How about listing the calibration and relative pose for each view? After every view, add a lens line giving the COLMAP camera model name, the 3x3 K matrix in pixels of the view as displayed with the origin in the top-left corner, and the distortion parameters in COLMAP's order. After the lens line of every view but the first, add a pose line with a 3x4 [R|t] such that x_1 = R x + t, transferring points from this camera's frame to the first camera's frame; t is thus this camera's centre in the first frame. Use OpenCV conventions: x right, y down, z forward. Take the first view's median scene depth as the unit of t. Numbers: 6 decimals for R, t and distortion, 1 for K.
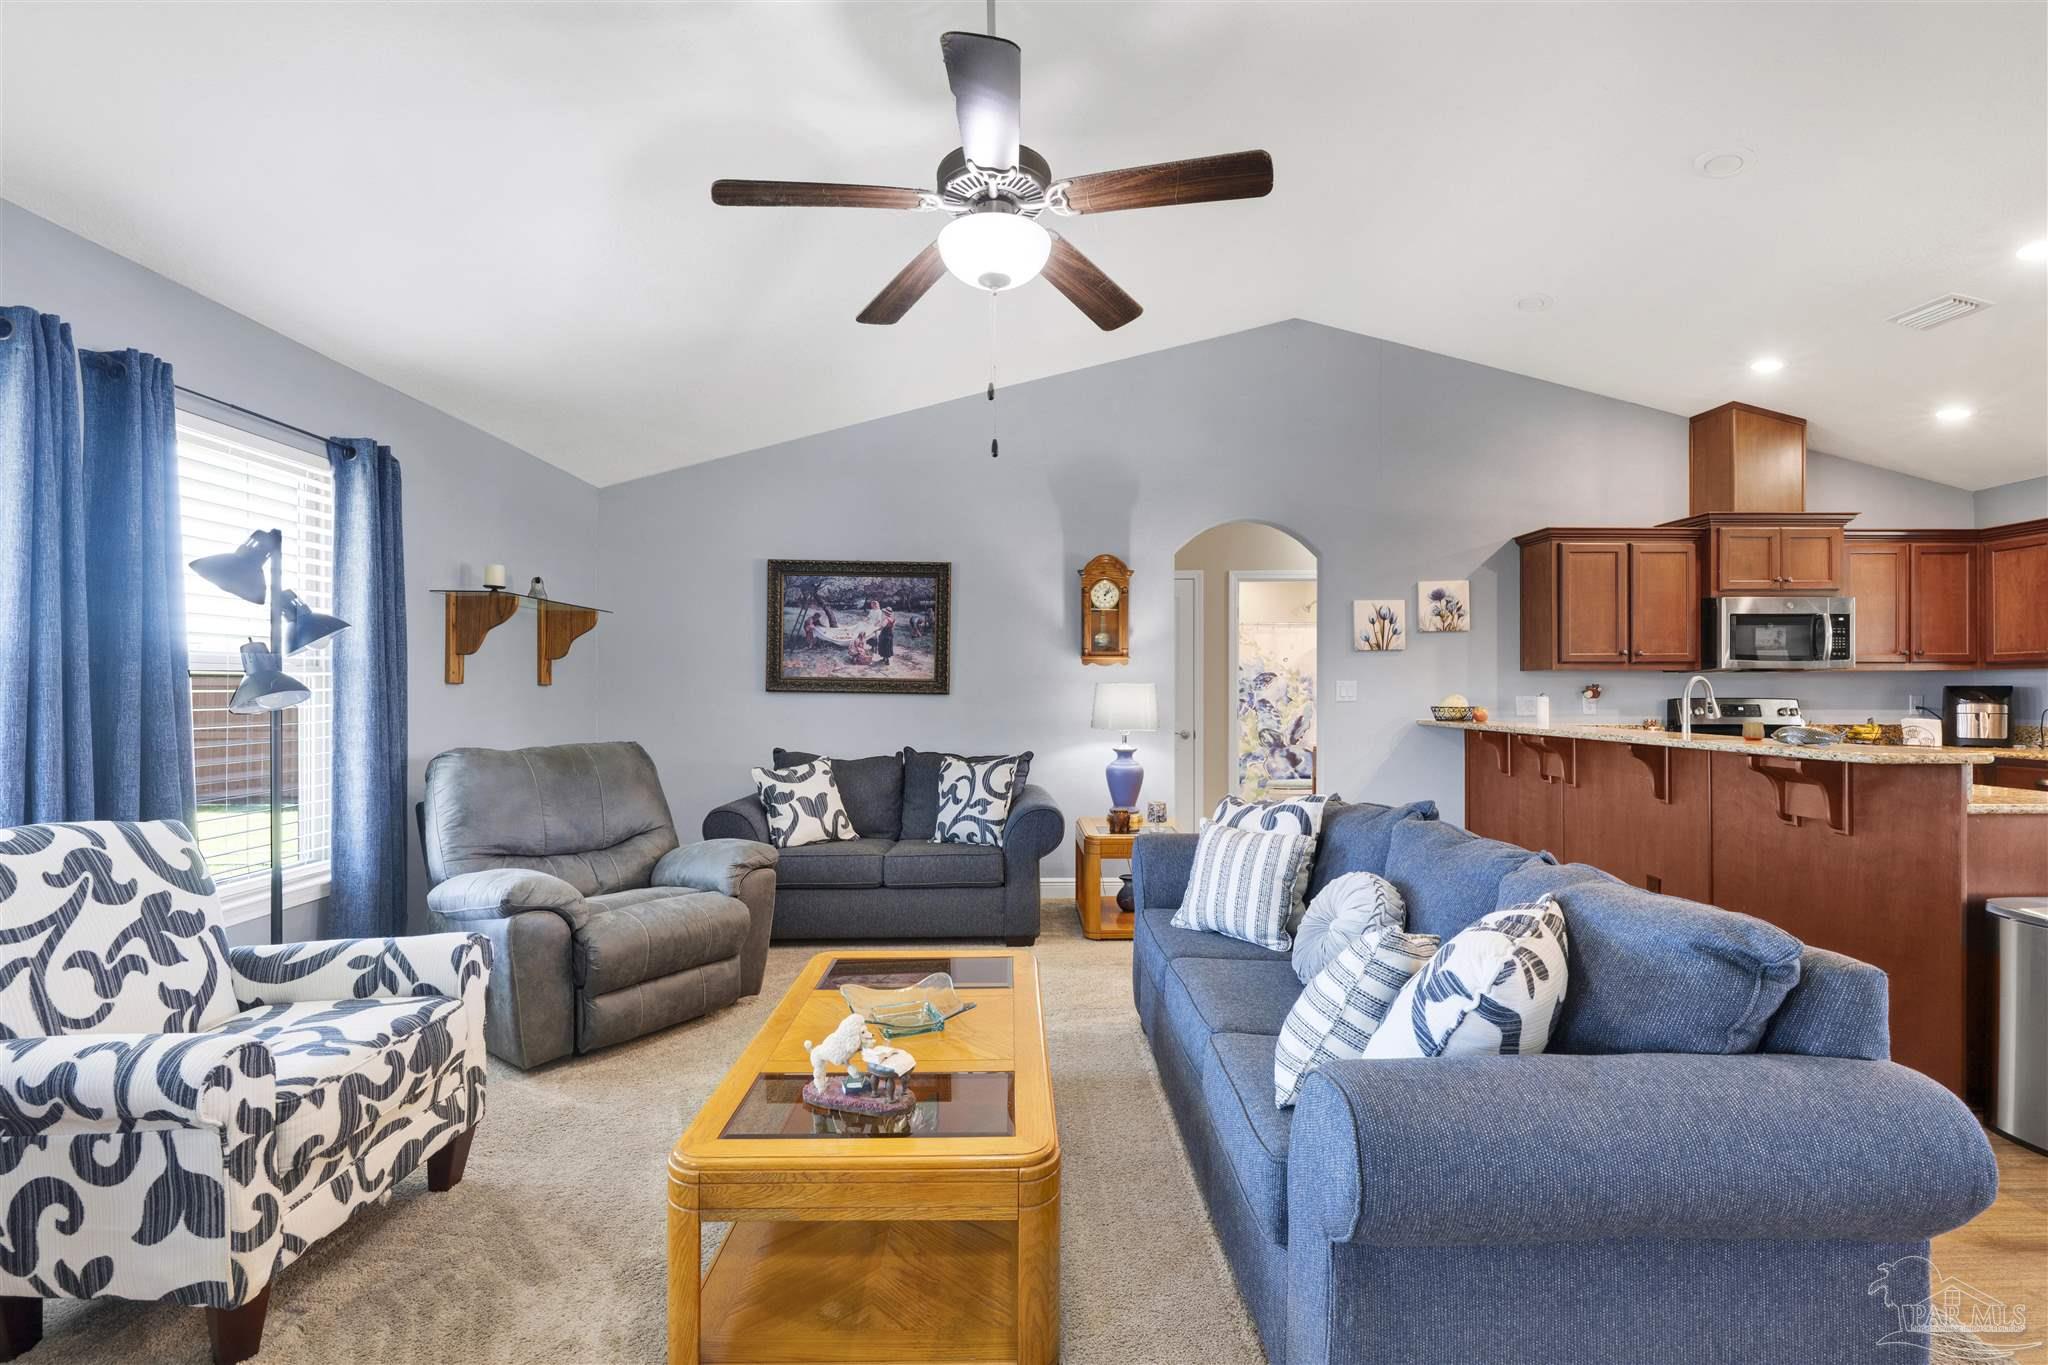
lens RADIAL K [[900.6, 0, 1024.8], [0, 900.6, 686.2], [0, 0, 1]] dist [-0.000796, -0.000232]
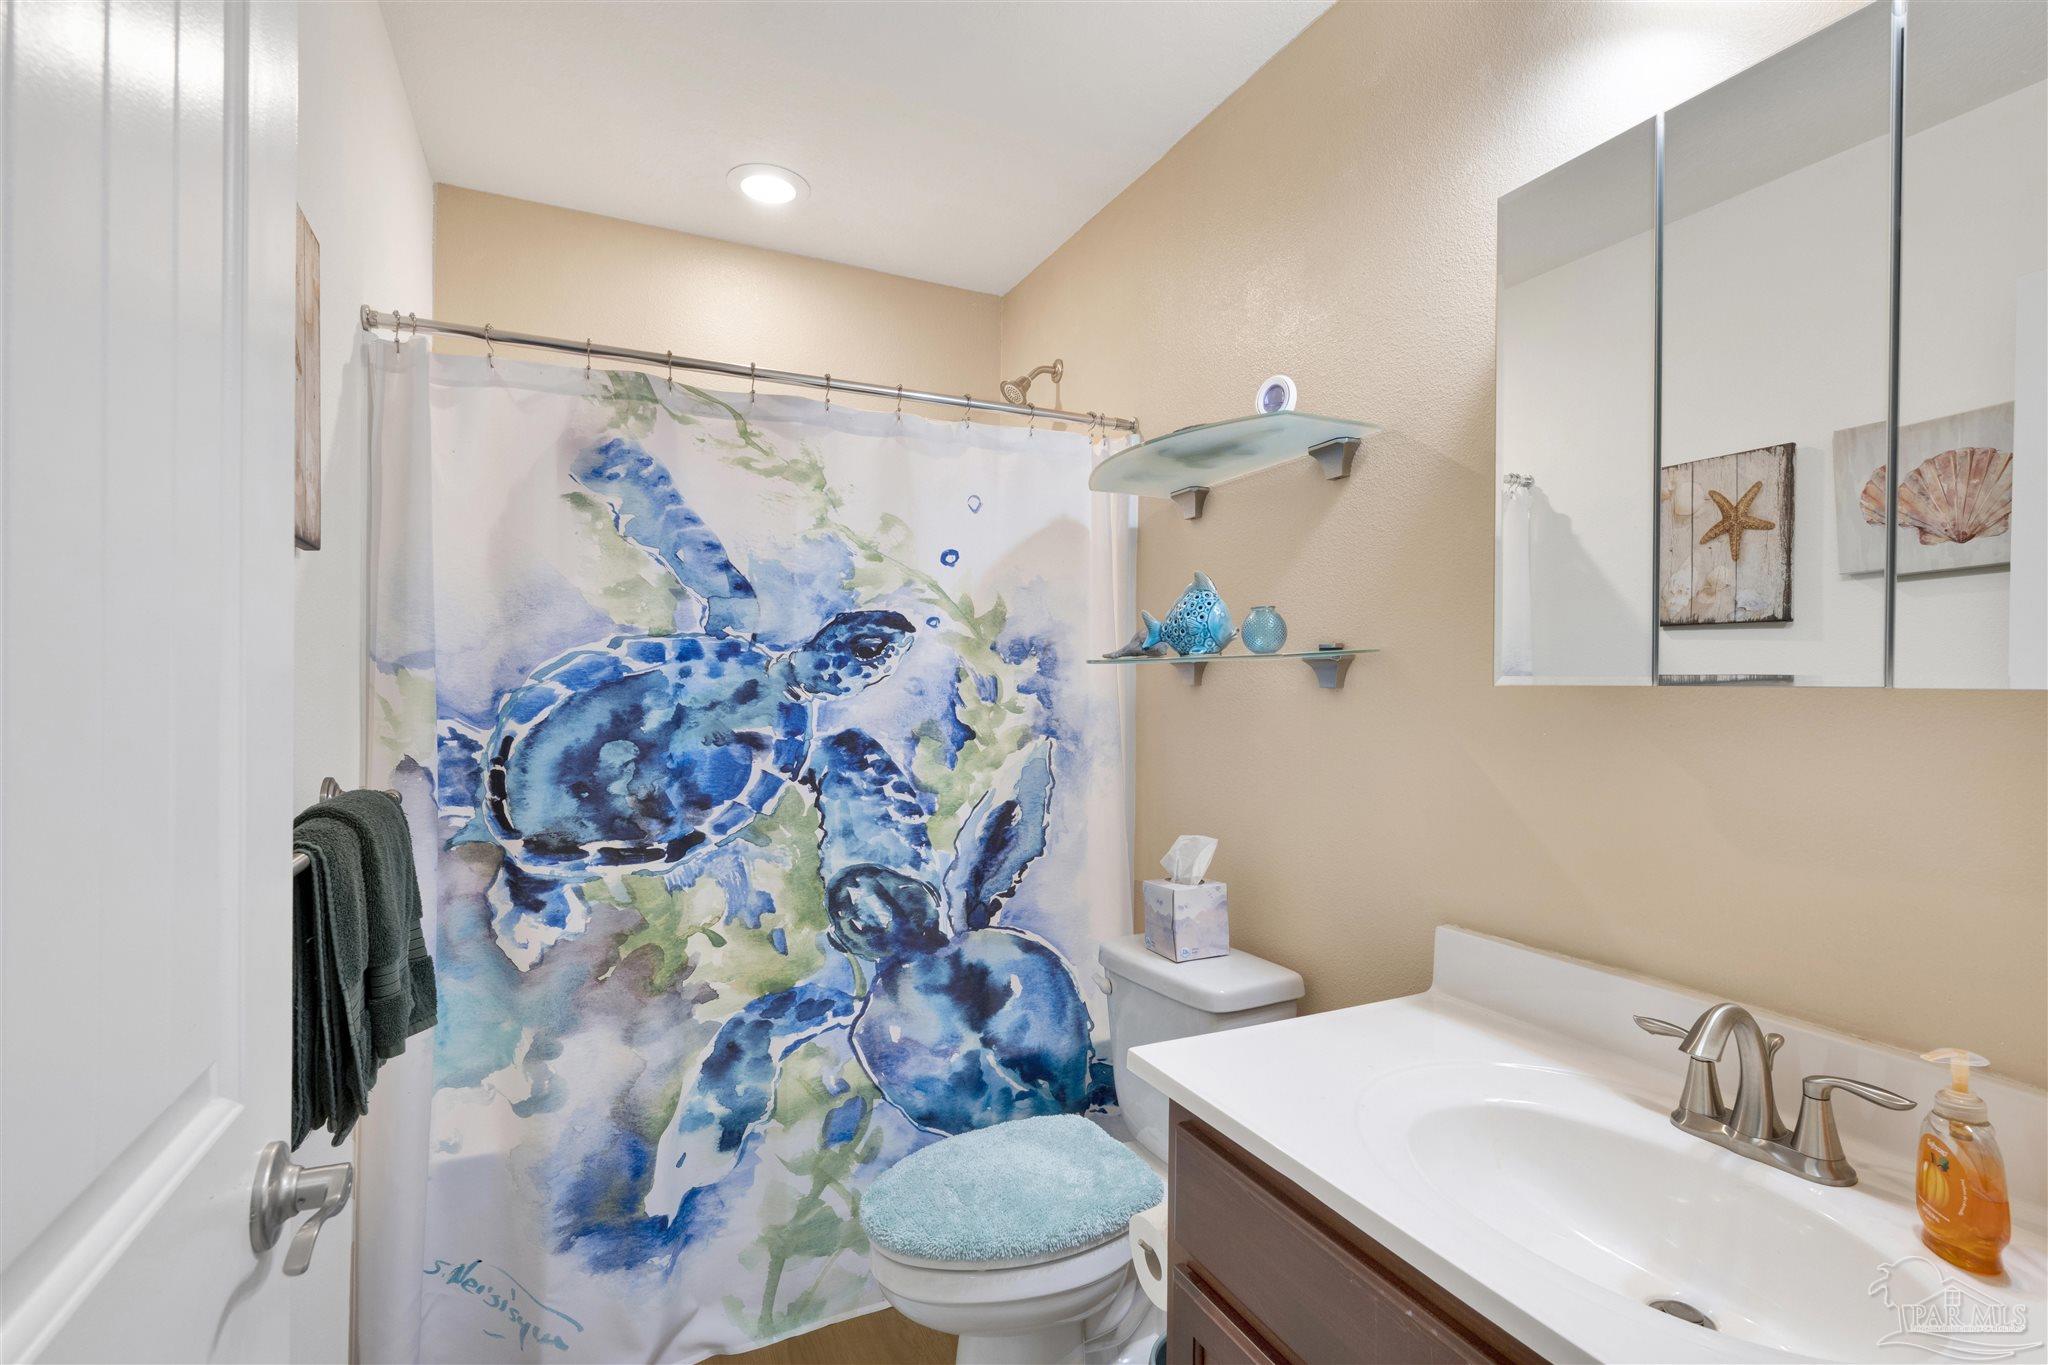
lens RADIAL K [[955.6, 0, 1024.0], [0, 955.6, 685.3], [0, 0, 1]] dist [0.001260, -0.000032]
pose [[0.915118, 0.007128, 0.403122, 0.340520], [-0.008119, 0.999967, 0.000749, 0.003699], [-0.403104, -0.003958, 0.915146, 1.251860]]
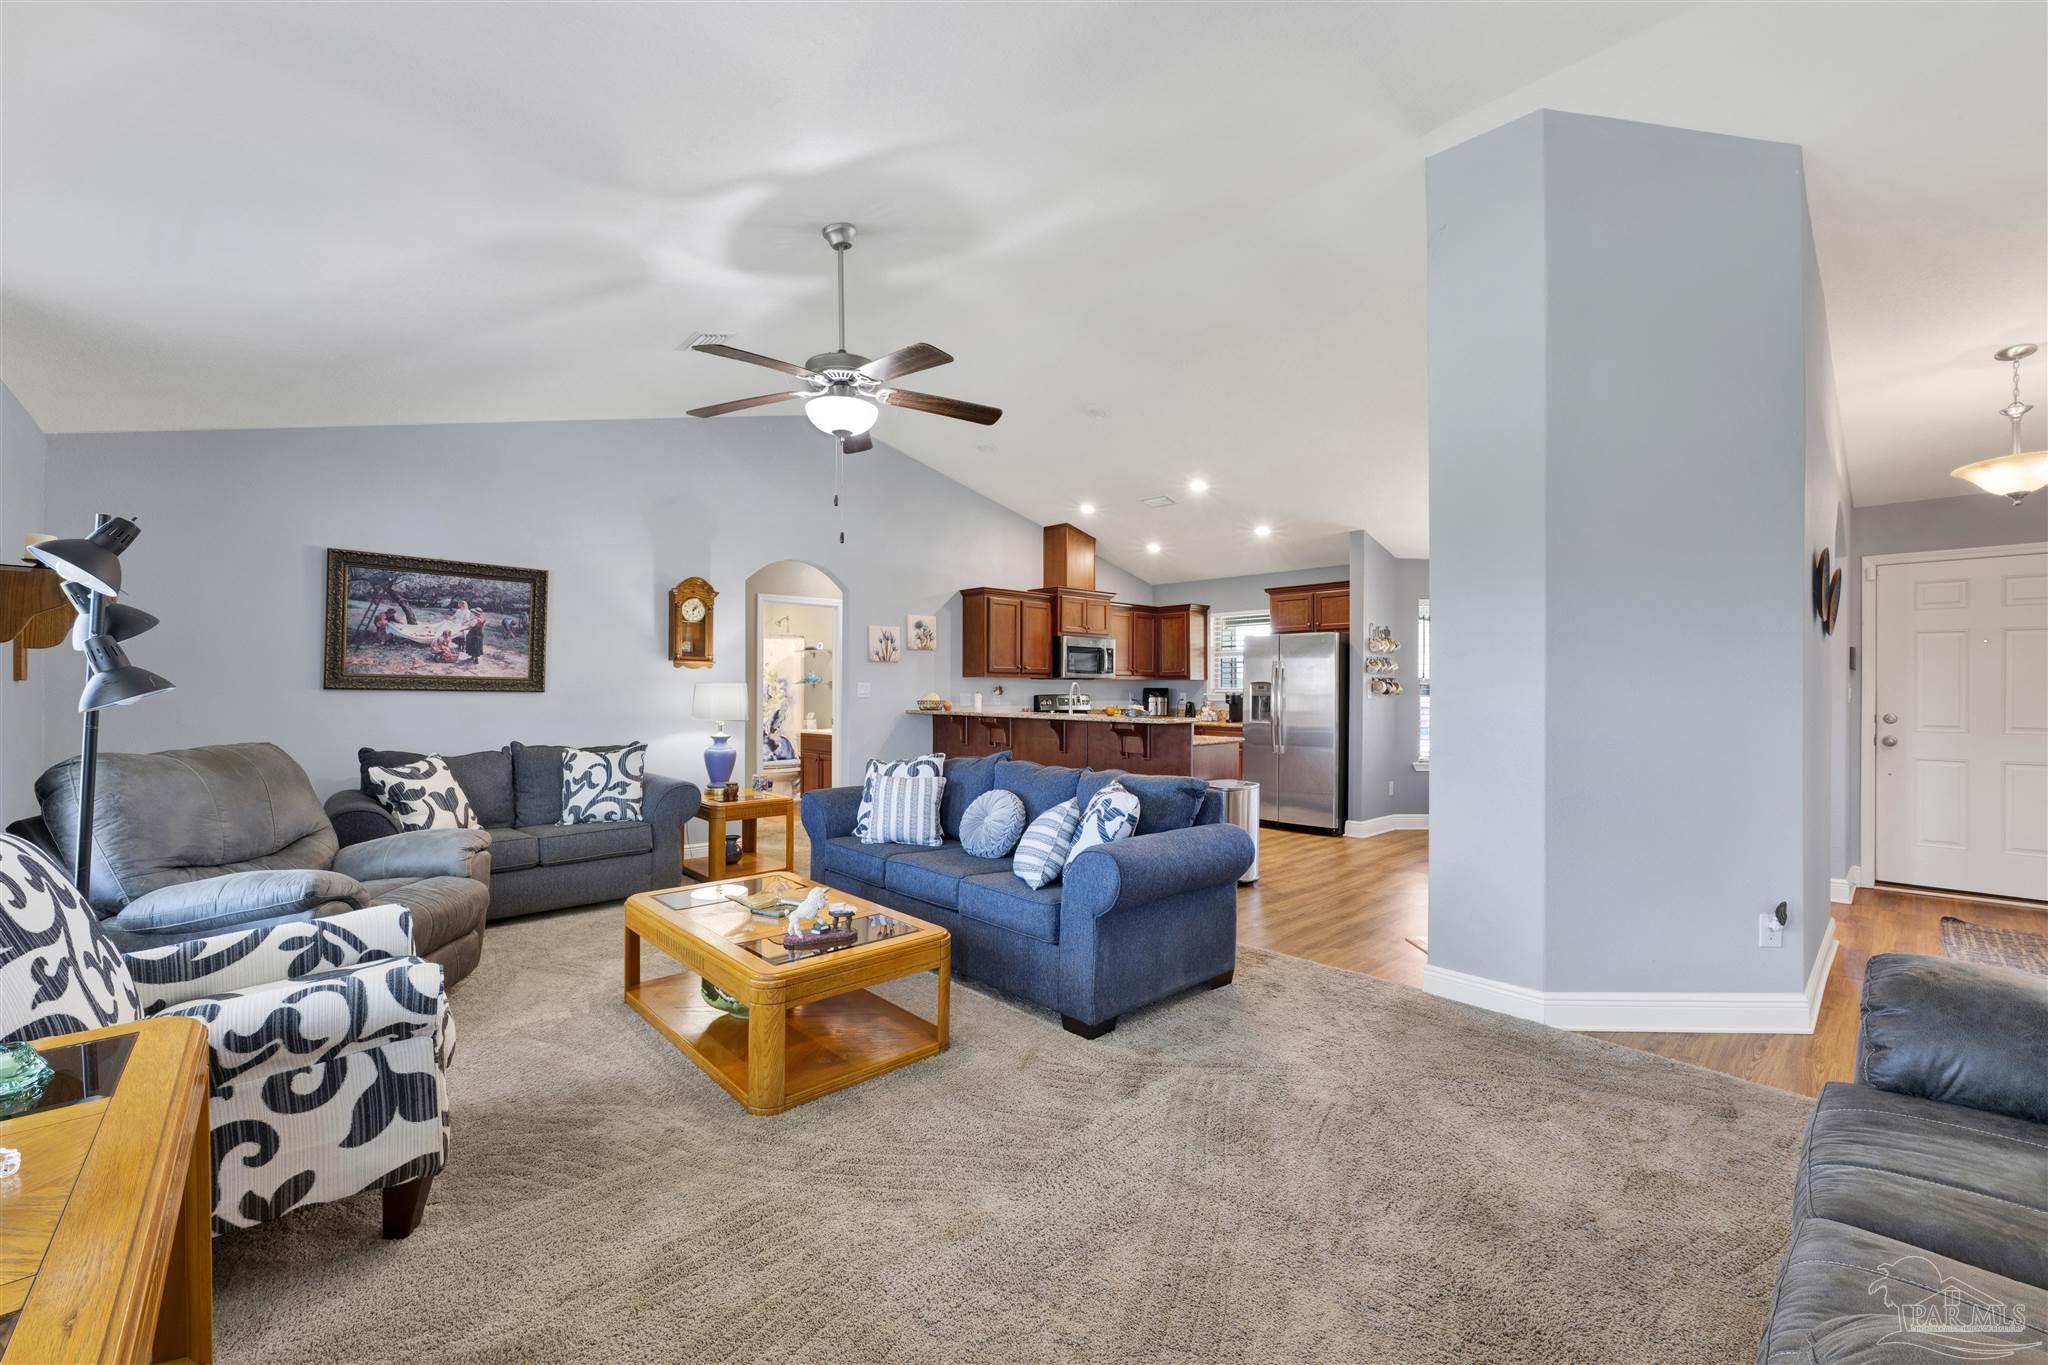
lens RADIAL K [[840.0, 0, 1032.6], [0, 840.0, 685.5], [0, 0, 1]] dist [0.001206, -0.000700]
pose [[0.737075, 0.005679, 0.675787, -0.353861], [-0.005890, 0.999981, -0.001979, -0.000639], [-0.675786, -0.002522, 0.737094, -0.147416]]
